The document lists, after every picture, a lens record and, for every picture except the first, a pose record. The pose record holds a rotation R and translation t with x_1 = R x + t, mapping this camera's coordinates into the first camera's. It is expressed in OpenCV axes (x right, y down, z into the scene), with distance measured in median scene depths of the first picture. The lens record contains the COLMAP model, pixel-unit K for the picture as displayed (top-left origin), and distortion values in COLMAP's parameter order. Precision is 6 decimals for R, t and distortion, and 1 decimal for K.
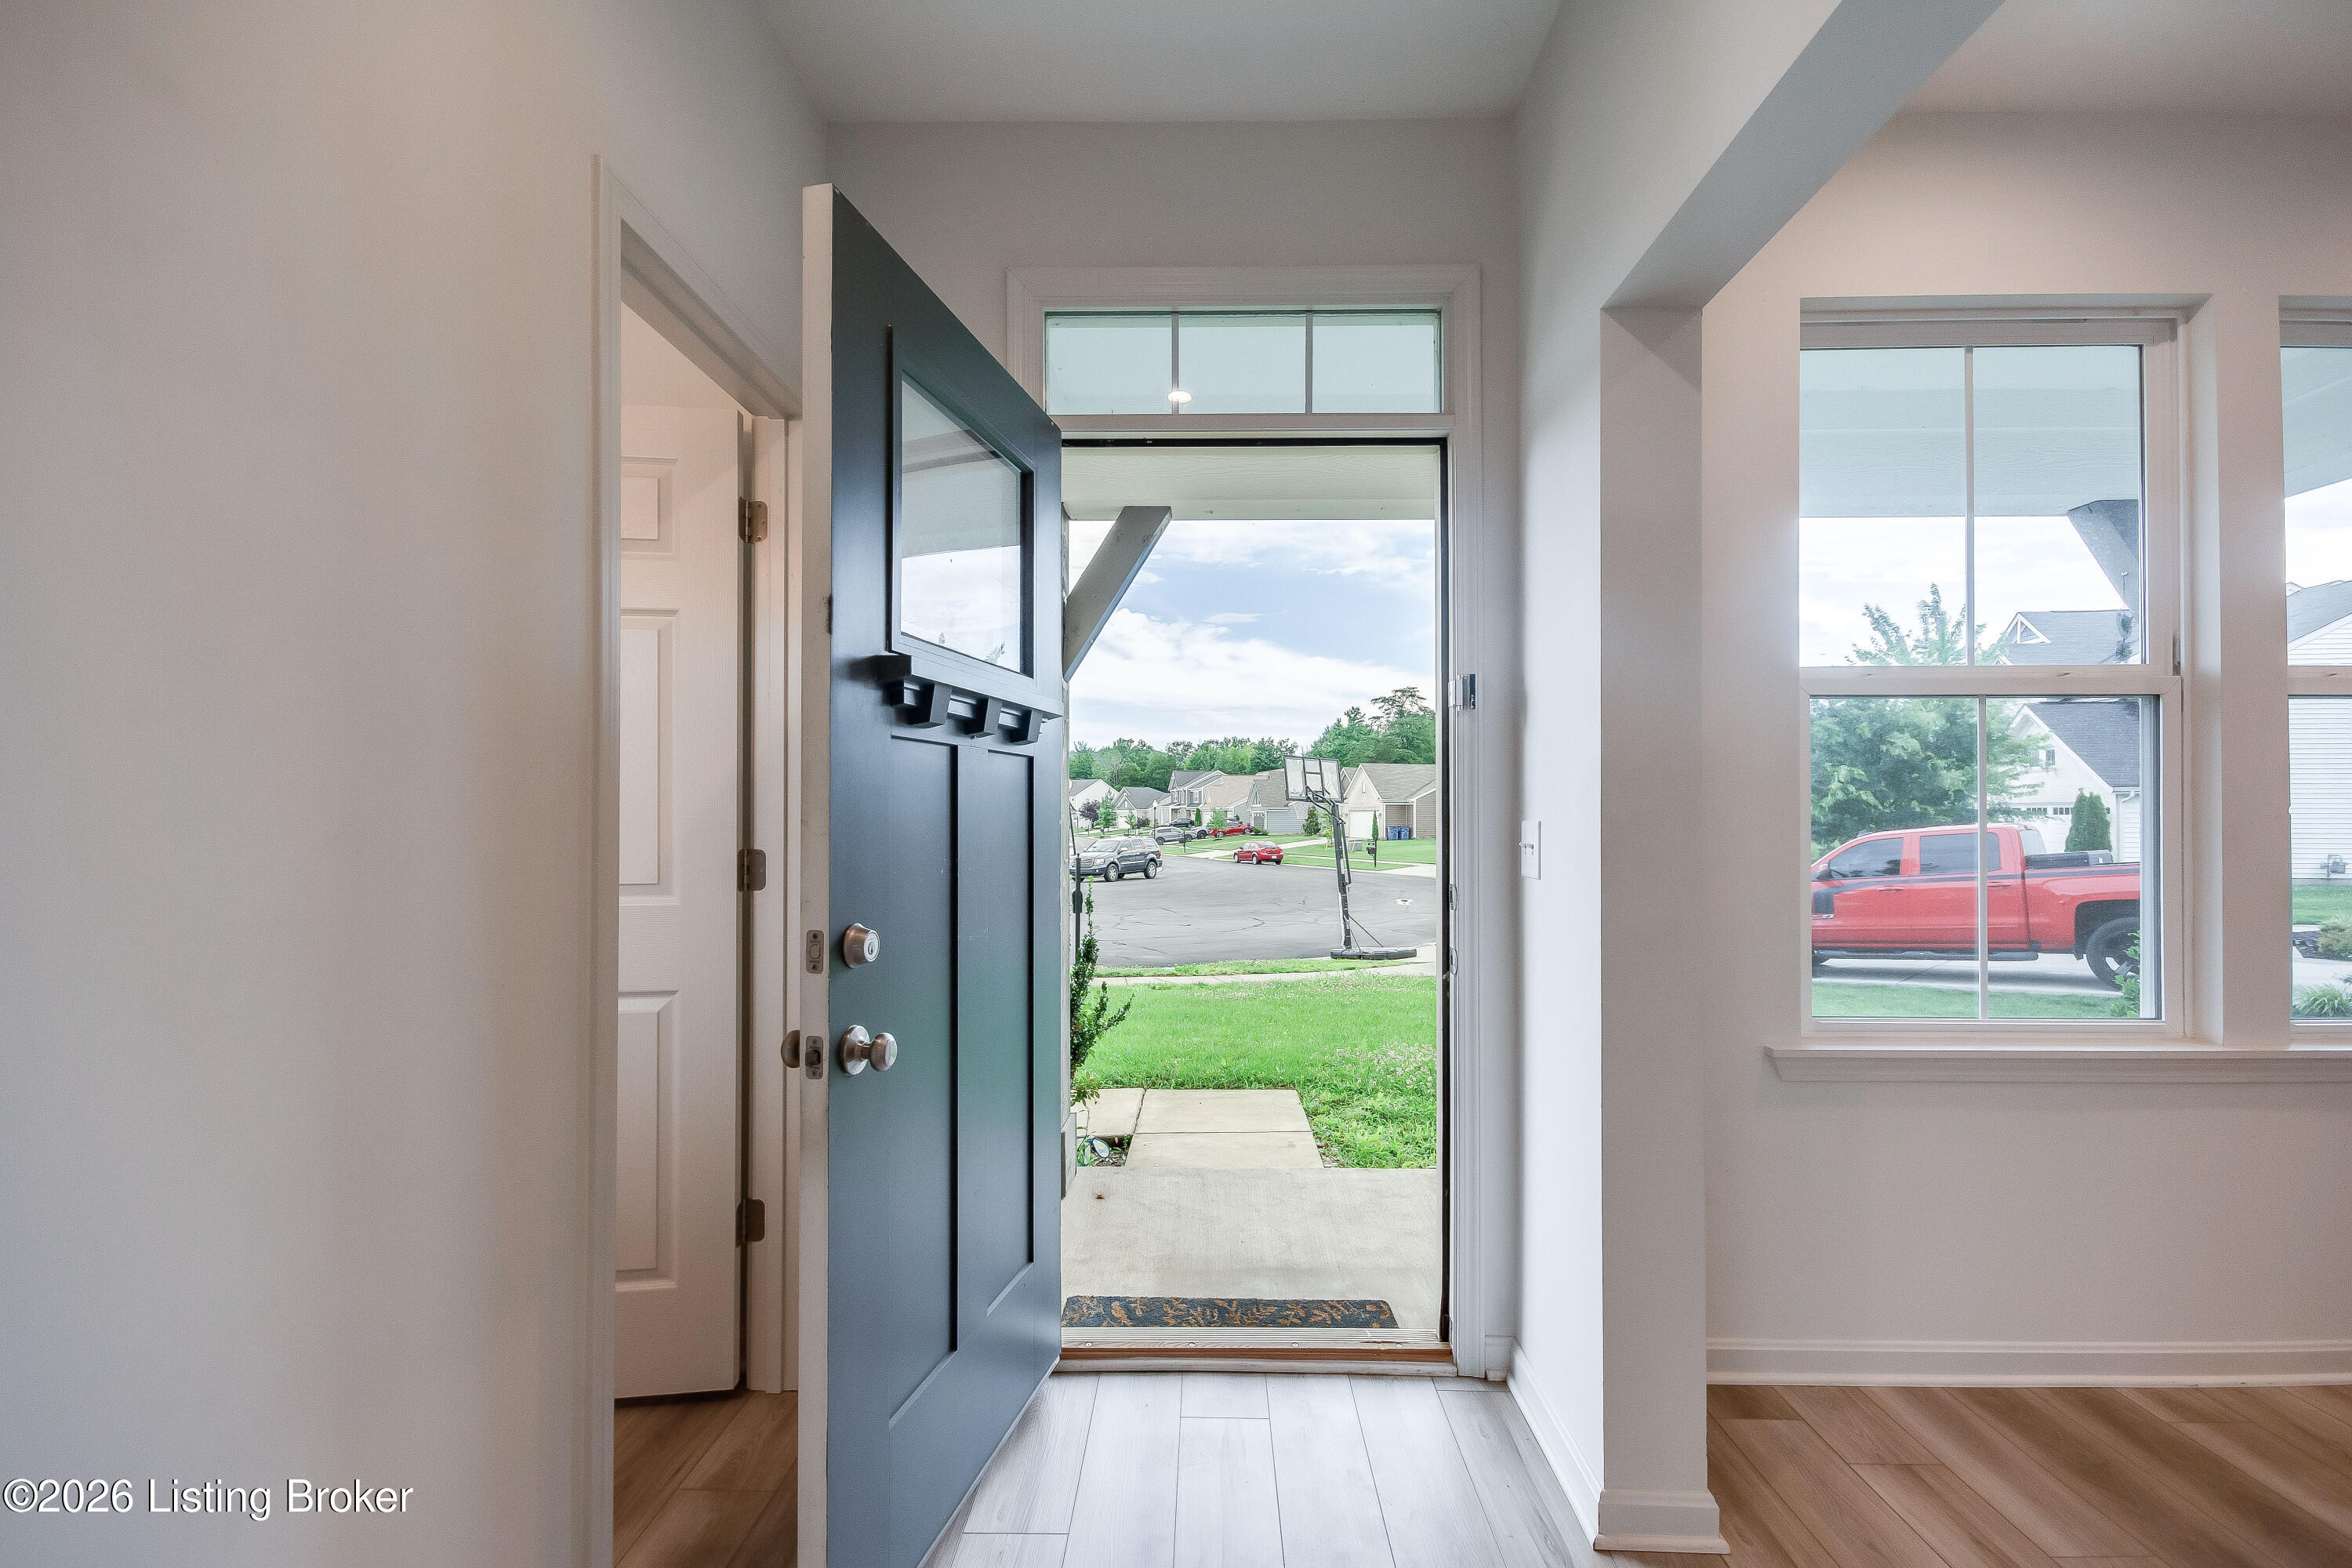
lens RADIAL K [[1044.7, 0, 1176.0], [0, 1044.7, 784.0], [0, 0, 1]] dist [0.000087, -0.000312]
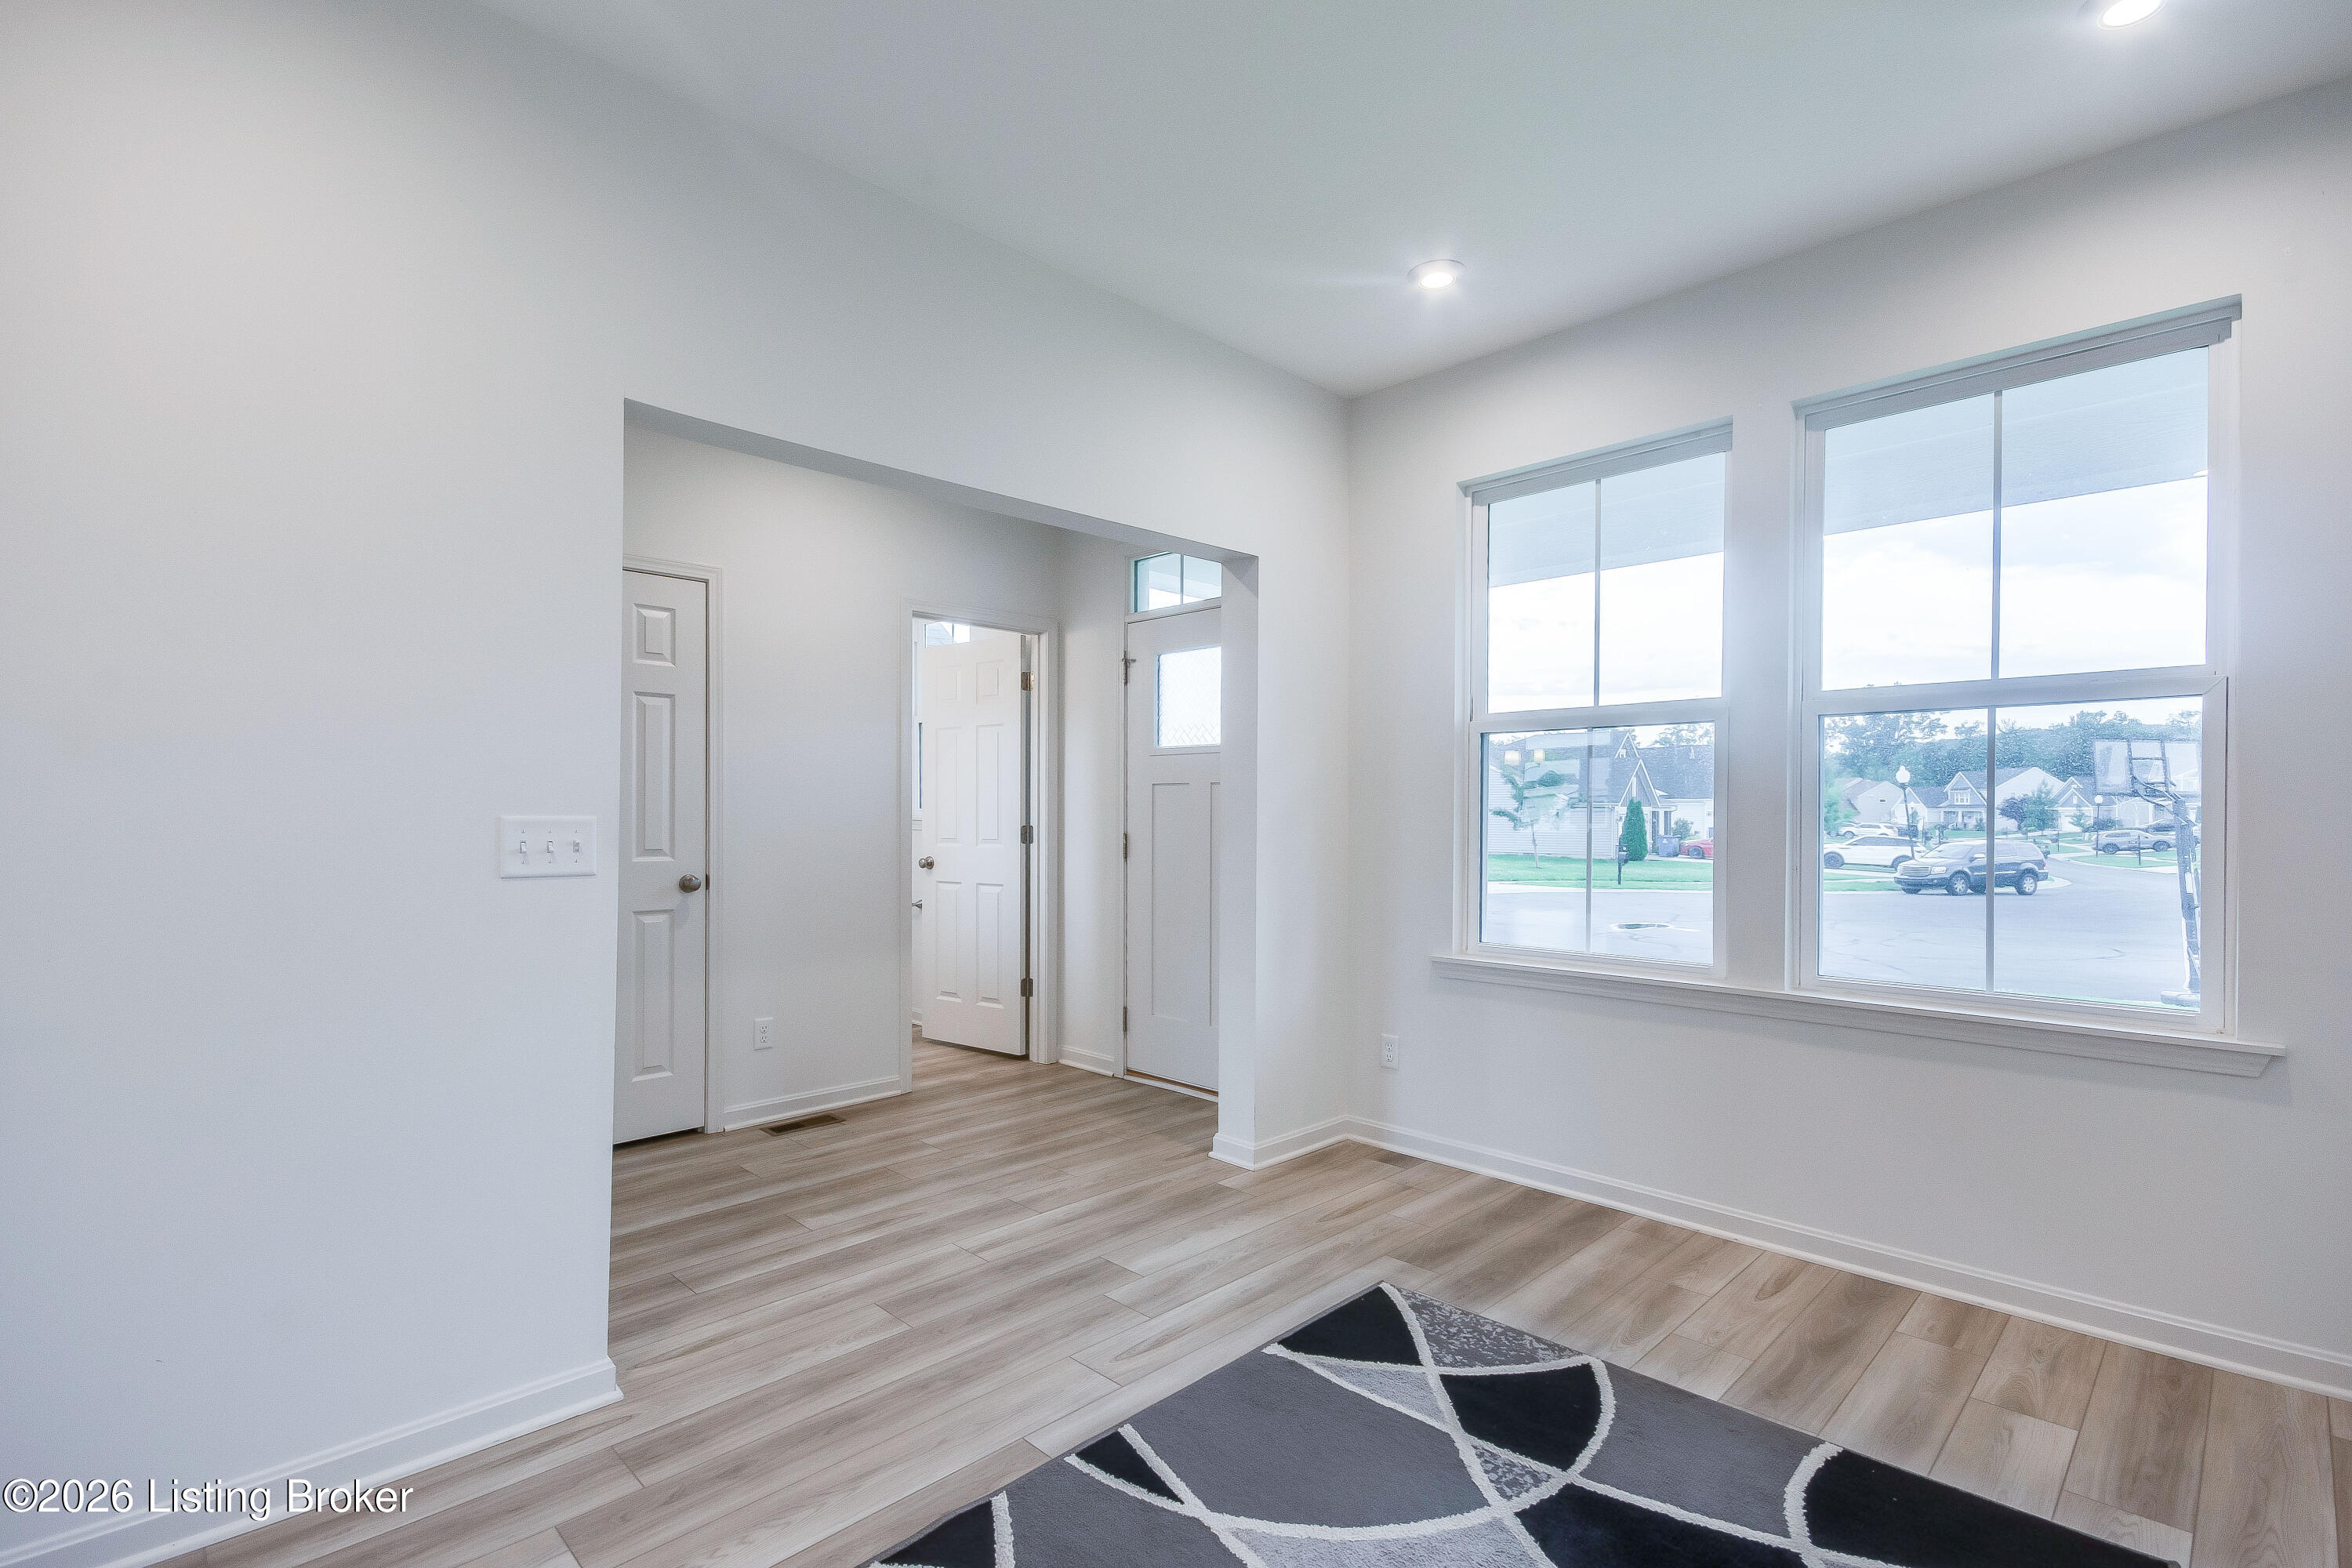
lens RADIAL K [[1084.0, 0, 1173.1], [0, 1084.0, 814.3], [0, 0, 1]] dist [0.000461, -0.000011]
pose [[0.720423, 0.005441, -0.693513, 1.355344], [0.016724, 0.999542, 0.025214, -0.016097], [0.693333, -0.029764, 0.720003, -0.448621]]
